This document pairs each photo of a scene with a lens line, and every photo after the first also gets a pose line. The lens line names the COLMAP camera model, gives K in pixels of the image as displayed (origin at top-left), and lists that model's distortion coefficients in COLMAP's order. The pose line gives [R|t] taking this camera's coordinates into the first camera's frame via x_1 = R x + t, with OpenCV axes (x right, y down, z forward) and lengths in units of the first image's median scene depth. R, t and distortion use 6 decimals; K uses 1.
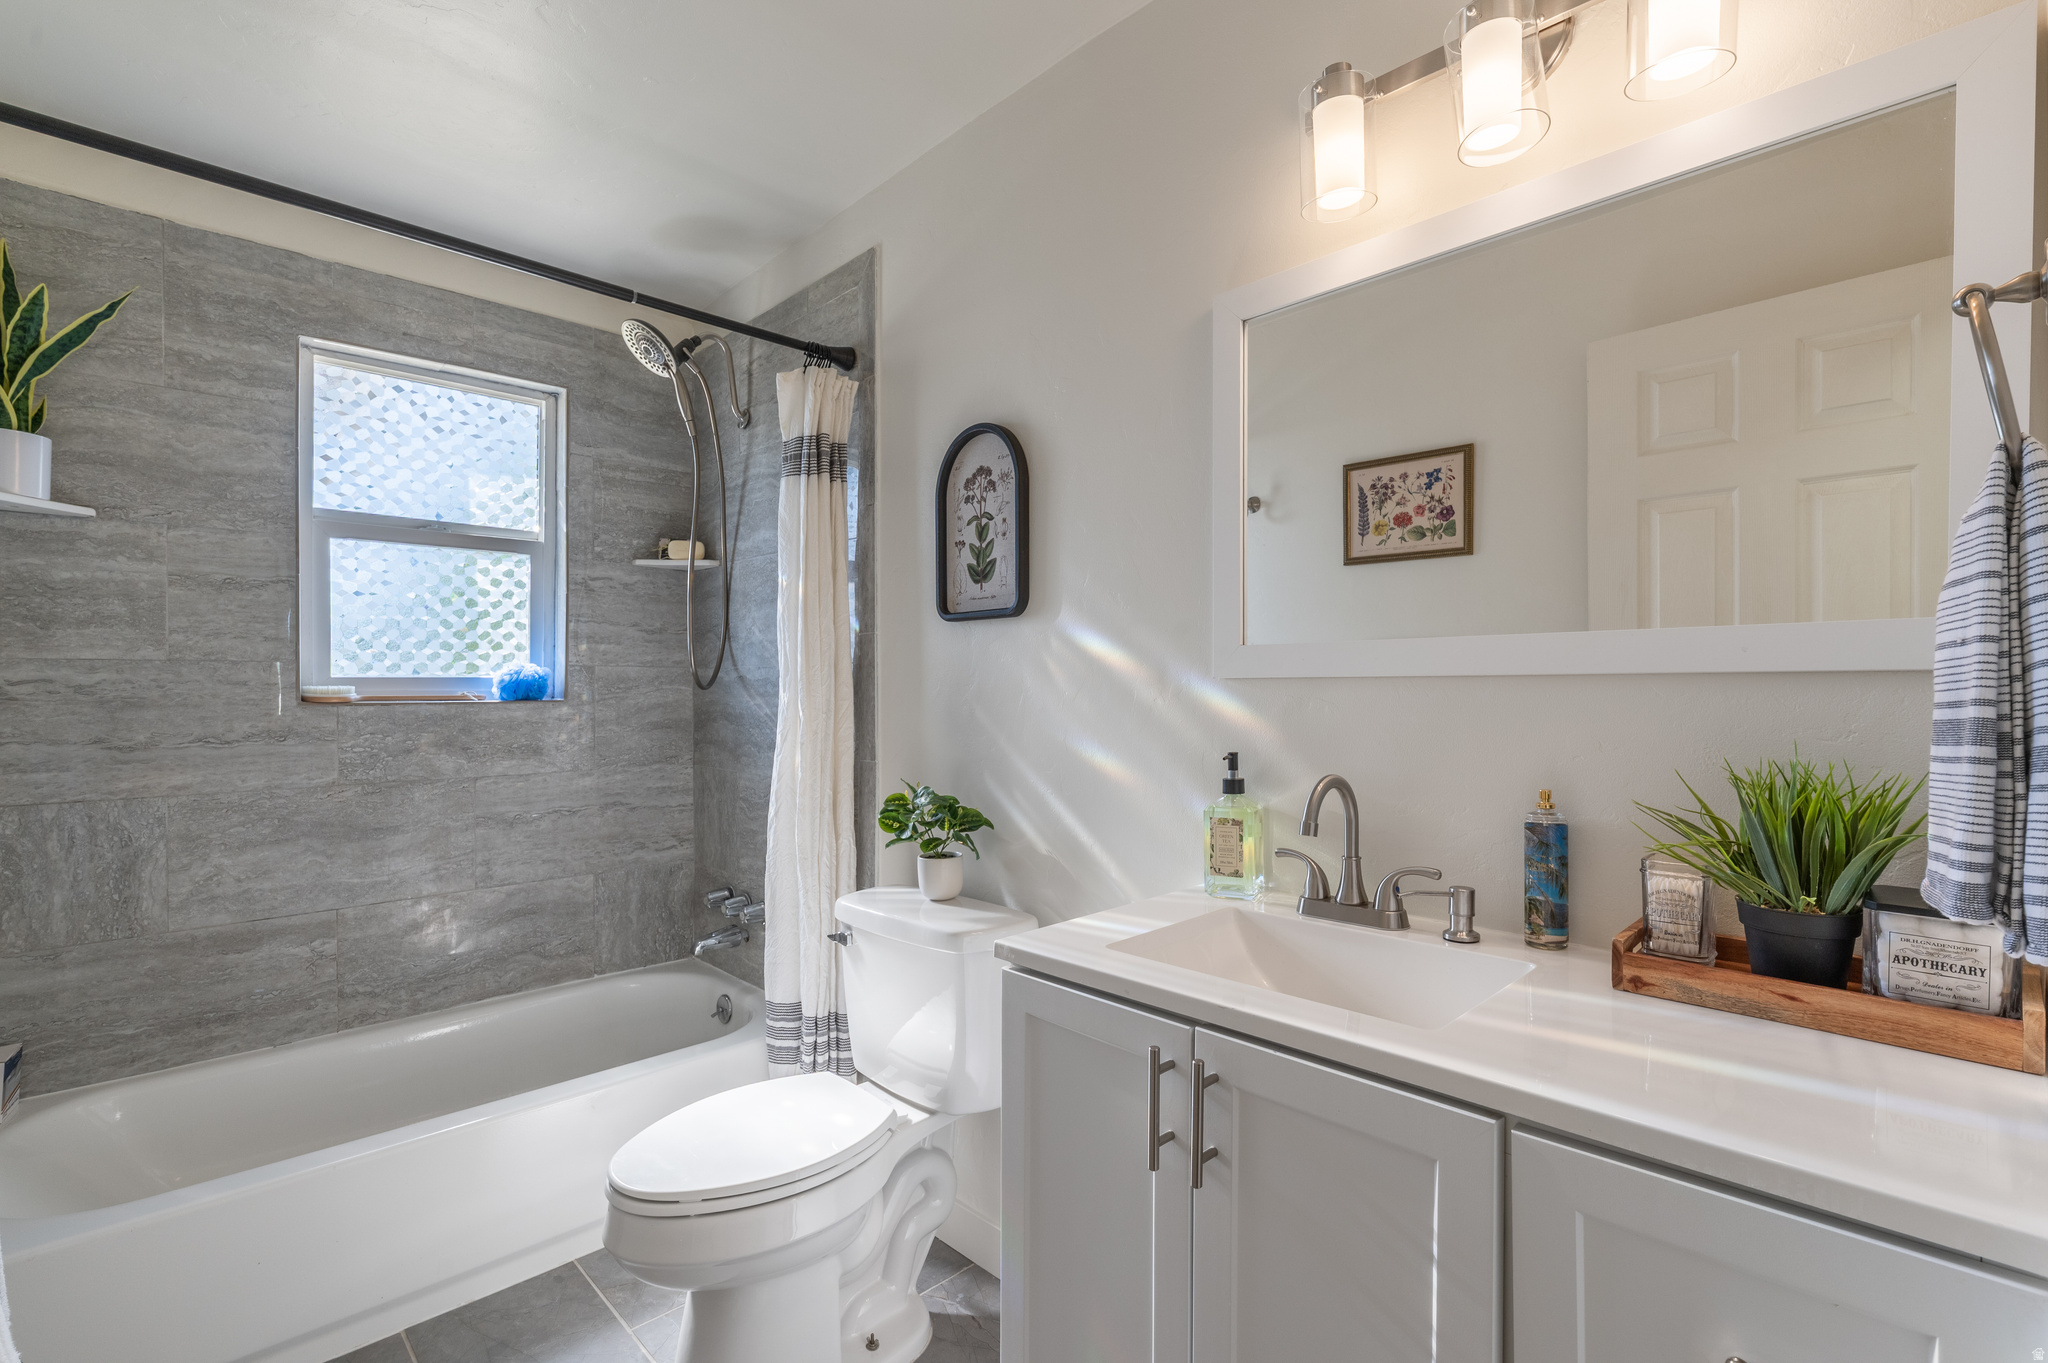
lens RADIAL K [[936.7, 0, 1028.8], [0, 936.7, 692.3], [0, 0, 1]] dist [-0.000056, 0.000114]
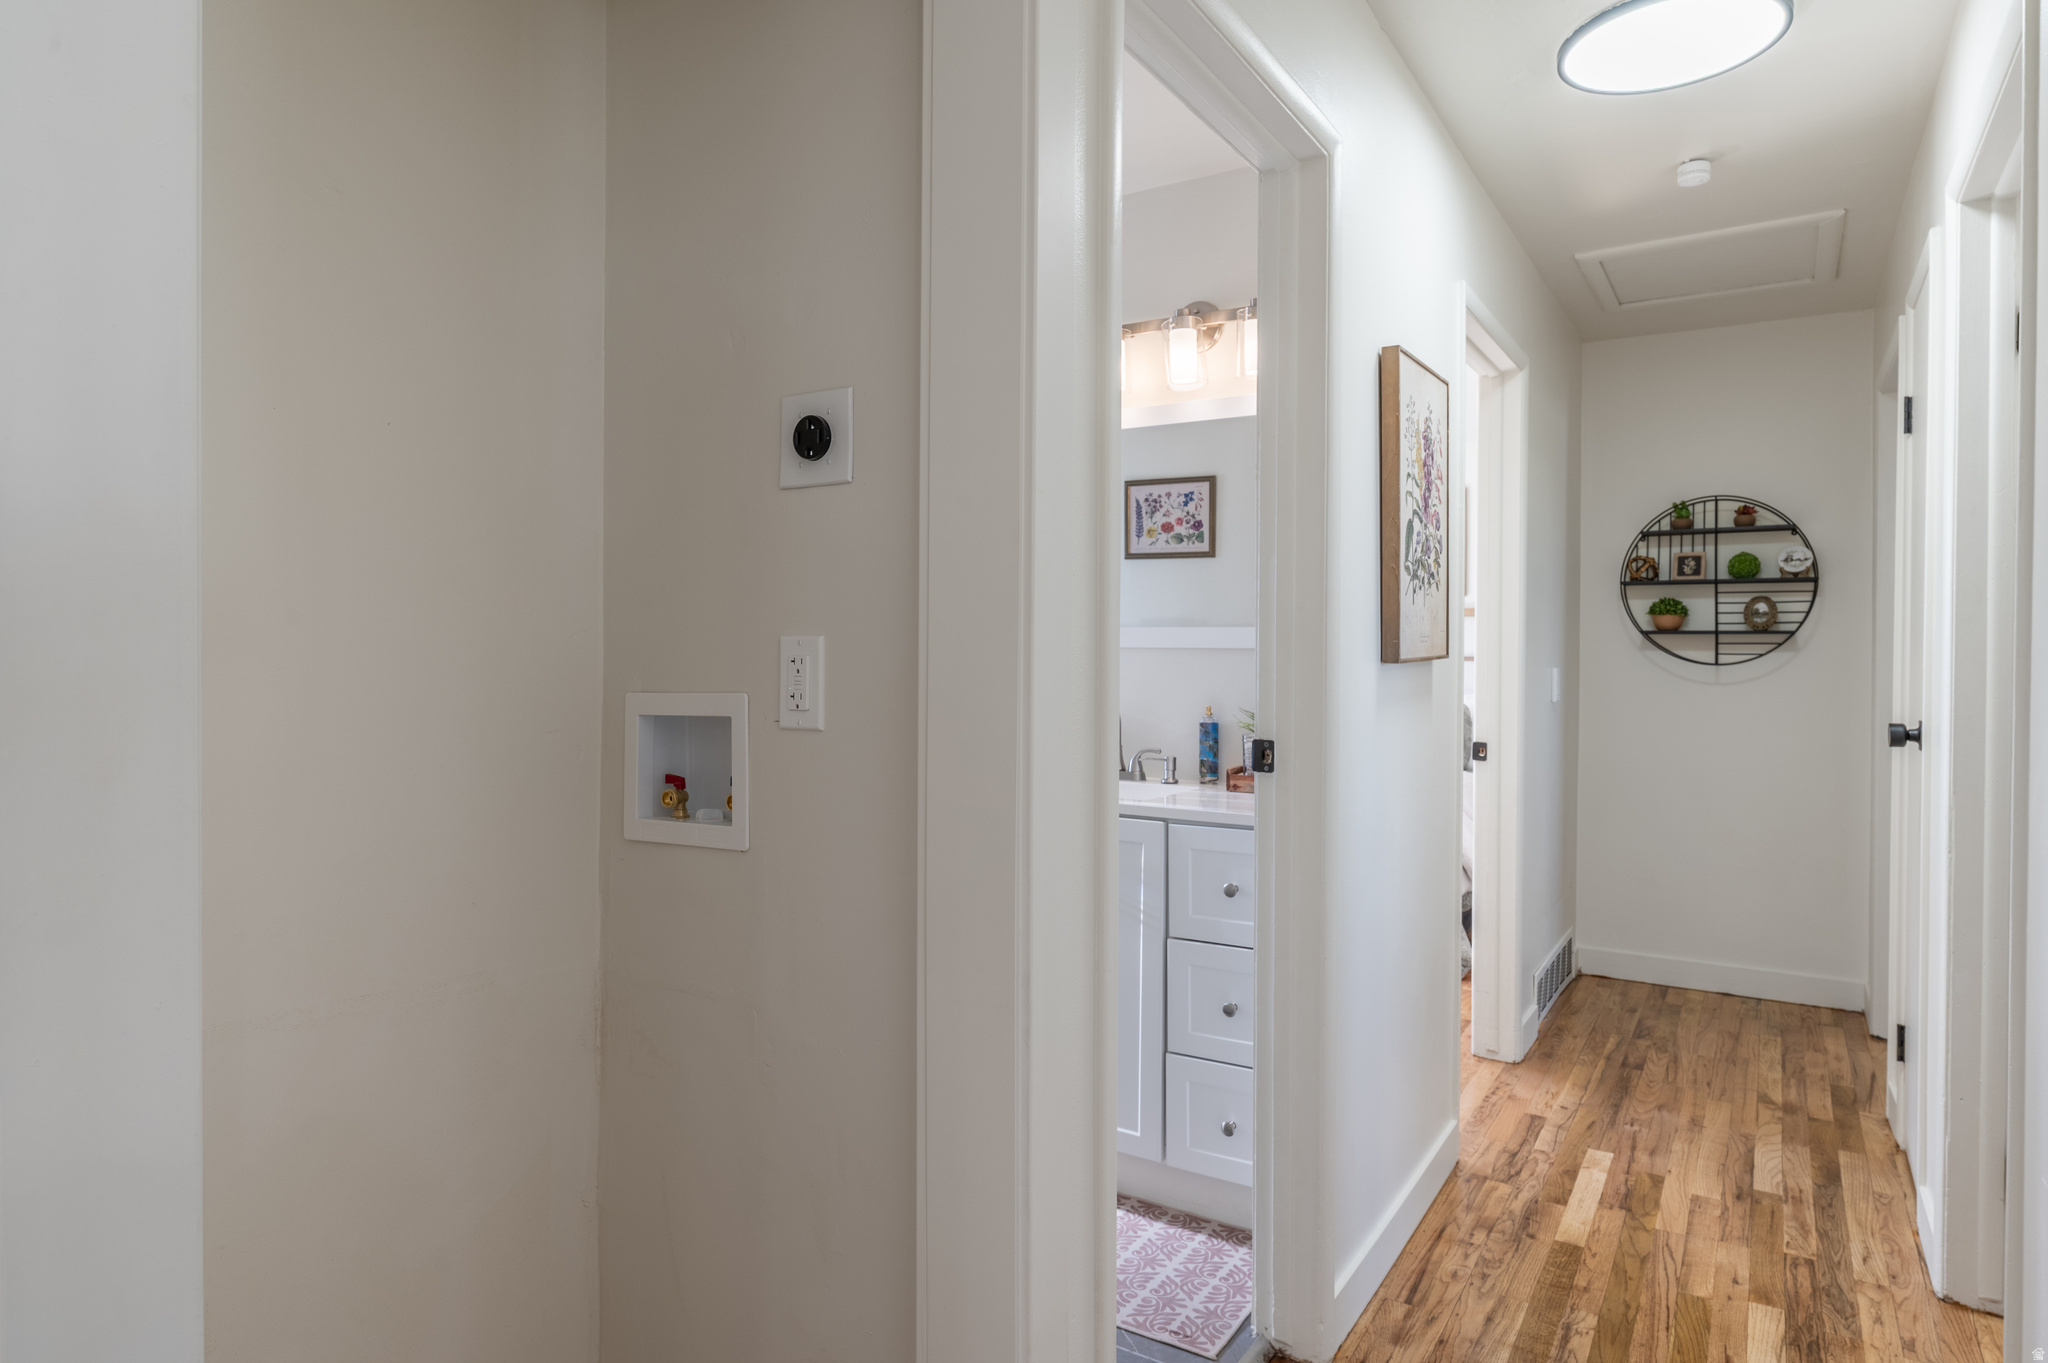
lens RADIAL K [[1177.5, 0, 1022.1], [0, 1177.5, 677.0], [0, 0, 1]] dist [0.003808, 0.000659]
pose [[0.974353, 0.006465, 0.224933, -0.171477], [-0.009538, 0.999875, 0.012574, 0.005606], [-0.224823, -0.014397, 0.974293, -0.575243]]
